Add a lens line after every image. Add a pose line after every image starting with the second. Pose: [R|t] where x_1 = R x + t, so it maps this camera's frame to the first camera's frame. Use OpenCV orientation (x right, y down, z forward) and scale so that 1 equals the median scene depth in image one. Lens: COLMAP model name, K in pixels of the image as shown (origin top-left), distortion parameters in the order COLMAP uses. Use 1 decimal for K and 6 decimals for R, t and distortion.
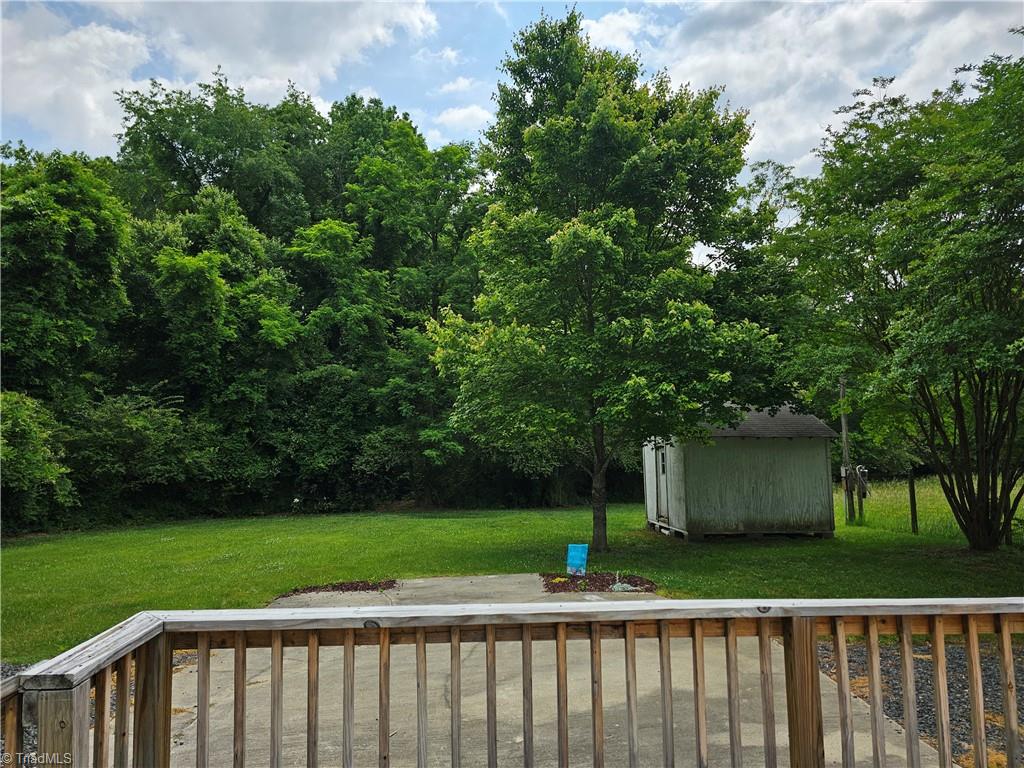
lens RADIAL K [[693.4, 0, 512.0], [0, 693.4, 384.0], [0, 0, 1]] dist [0.072826, -0.060850]
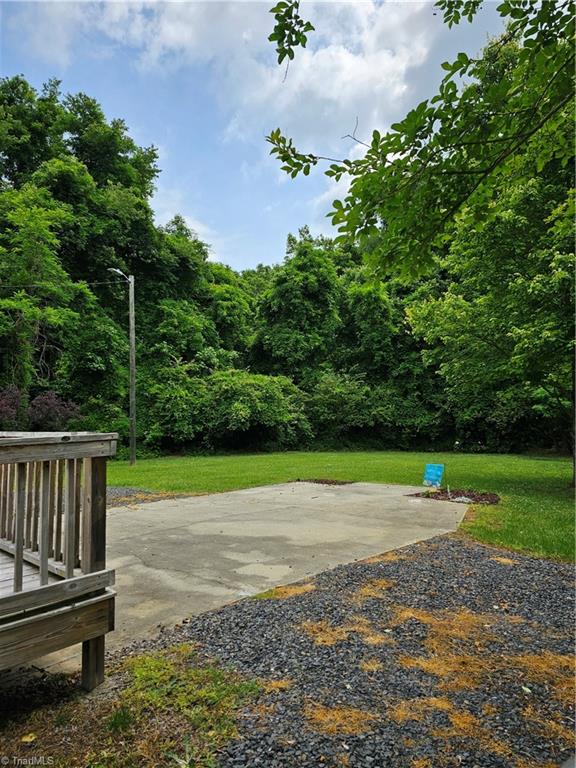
lens RADIAL K [[520.1, 0, 287.4], [0, 520.1, 388.0], [0, 0, 1]] dist [0.072826, -0.060850]
pose [[0.675498, -0.040410, -0.736254, 0.277716], [0.073455, 0.997218, 0.012660, 0.022329], [0.733694, -0.062633, 0.676587, 0.055030]]
